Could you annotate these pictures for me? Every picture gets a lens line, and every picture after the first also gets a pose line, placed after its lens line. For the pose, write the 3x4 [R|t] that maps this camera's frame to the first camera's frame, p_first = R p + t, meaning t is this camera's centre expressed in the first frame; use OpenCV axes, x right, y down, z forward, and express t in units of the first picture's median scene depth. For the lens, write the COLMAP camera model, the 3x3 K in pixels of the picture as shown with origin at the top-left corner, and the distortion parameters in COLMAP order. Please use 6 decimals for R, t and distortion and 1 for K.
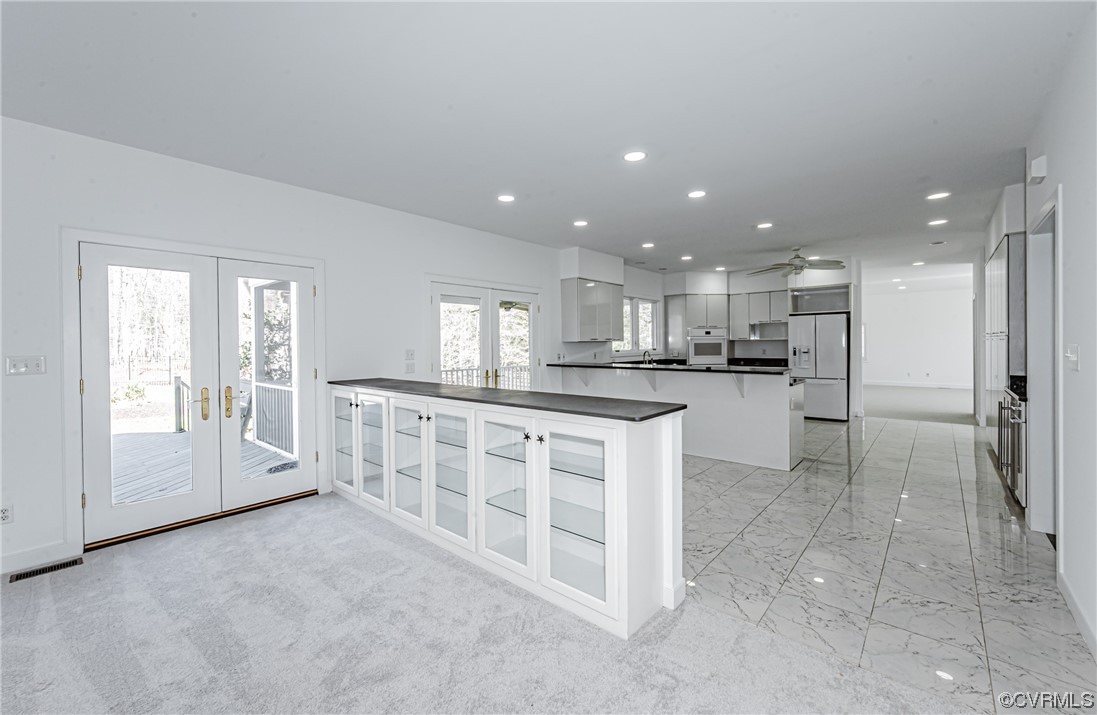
lens RADIAL K [[443.3, 0, 546.6], [0, 443.3, 351.0], [0, 0, 1]] dist [0.001429, -0.000374]
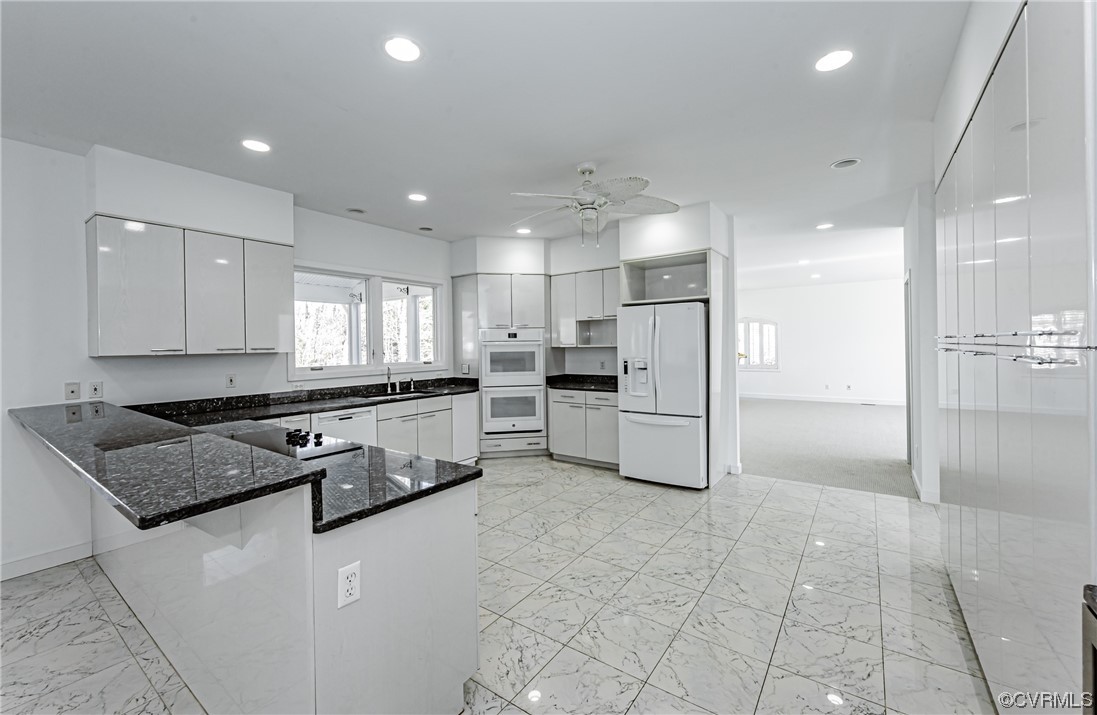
lens RADIAL K [[443.3, 0, 542.8], [0, 443.3, 348.7], [0, 0, 1]] dist [0.001429, -0.000374]
pose [[0.995881, -0.005570, 0.090499, 0.357296], [0.006433, 0.999937, -0.009246, -0.016676], [-0.090442, 0.009790, 0.995854, 0.382995]]
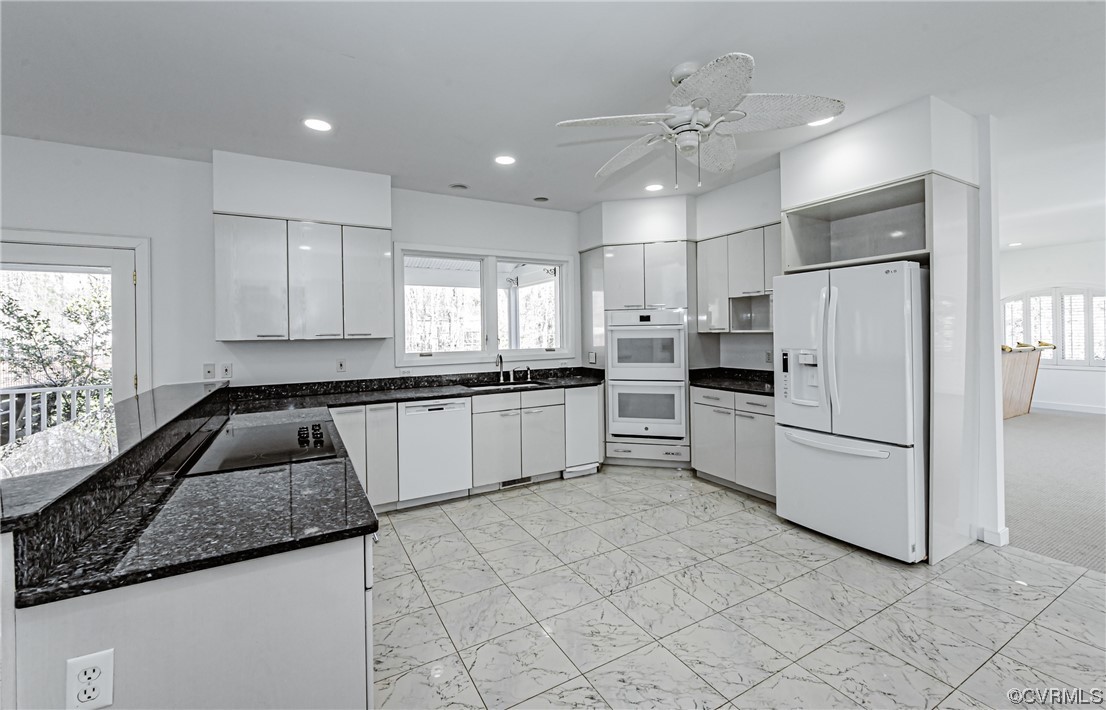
lens RADIAL K [[458.6, 0, 552.1], [0, 458.6, 333.3], [0, 0, 1]] dist [0.000056, 0.000057]
pose [[0.944438, -0.003071, -0.328675, 0.445741], [-0.000344, 0.999947, -0.010329, -0.018725], [0.328689, 0.009868, 0.944387, 0.477726]]
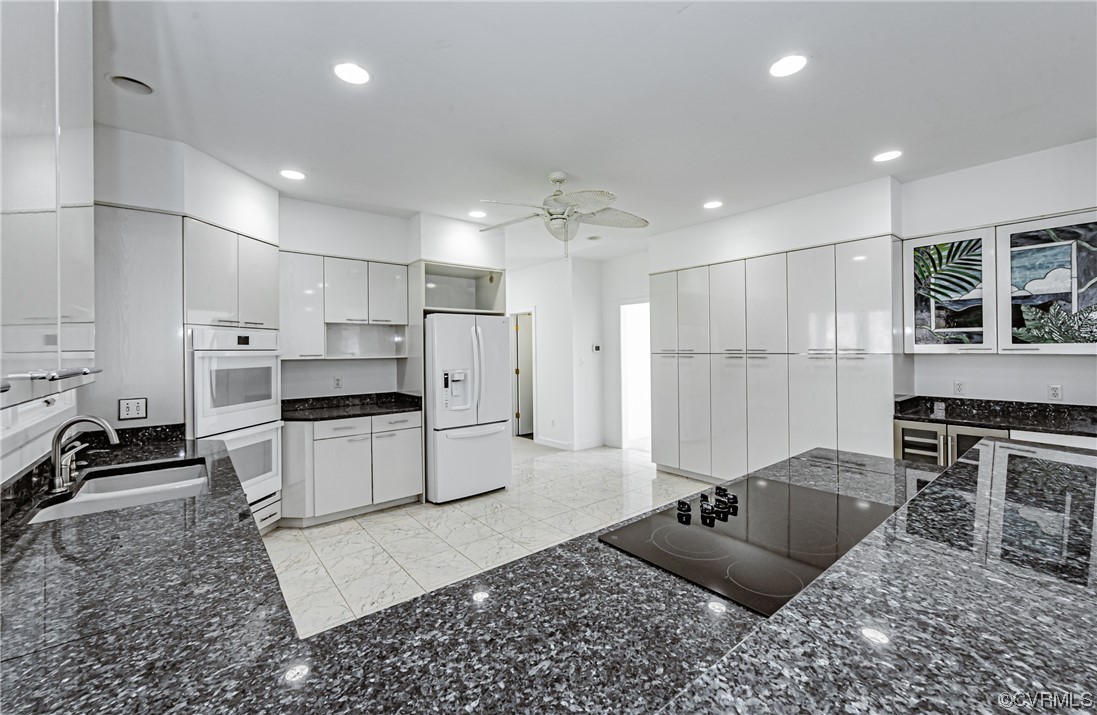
lens RADIAL K [[443.3, 0, 546.0], [0, 443.3, 351.4], [0, 0, 1]] dist [0.001429, -0.000374]
pose [[0.166124, 0.004195, 0.986096, 0.049848], [0.025648, 0.999634, -0.008573, -0.022974], [-0.985771, 0.026716, 0.165955, 0.713419]]
